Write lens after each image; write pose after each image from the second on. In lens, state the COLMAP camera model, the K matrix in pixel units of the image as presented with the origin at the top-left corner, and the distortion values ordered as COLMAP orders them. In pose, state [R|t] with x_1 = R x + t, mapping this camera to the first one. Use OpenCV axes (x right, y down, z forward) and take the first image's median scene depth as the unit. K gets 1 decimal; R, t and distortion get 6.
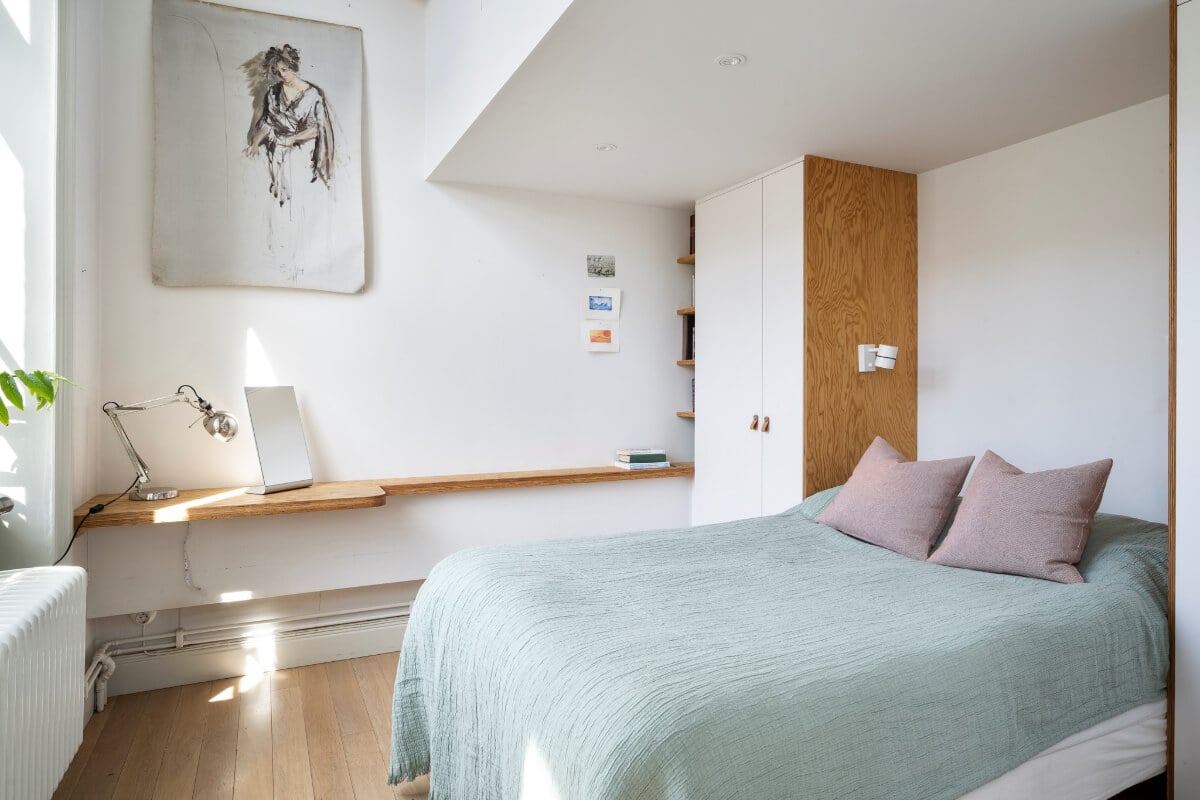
lens RADIAL K [[703.2, 0, 596.3], [0, 703.2, 392.9], [0, 0, 1]] dist [-0.000909, -0.001305]
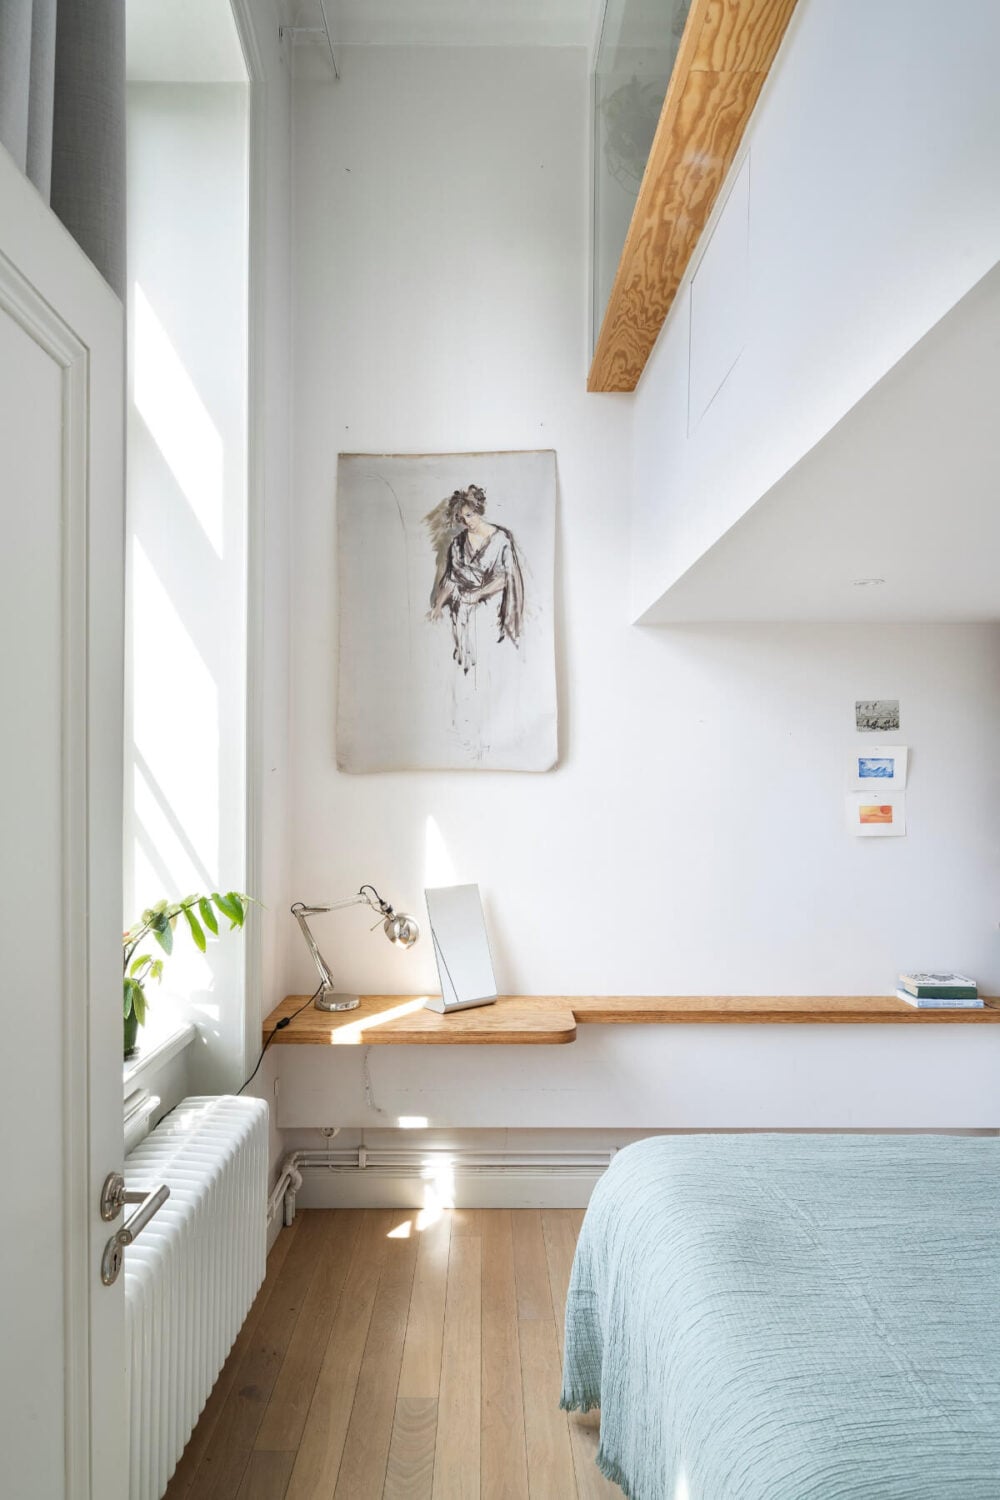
lens RADIAL K [[971.7, 0, 505.6], [0, 971.7, 755.2], [0, 0, 1]] dist [-0.002398, 0.000124]
pose [[0.906170, 0.009617, -0.422805, 0.102233], [-0.005179, 0.999919, 0.011644, -0.187820], [0.422882, -0.008362, 0.906146, -0.056870]]
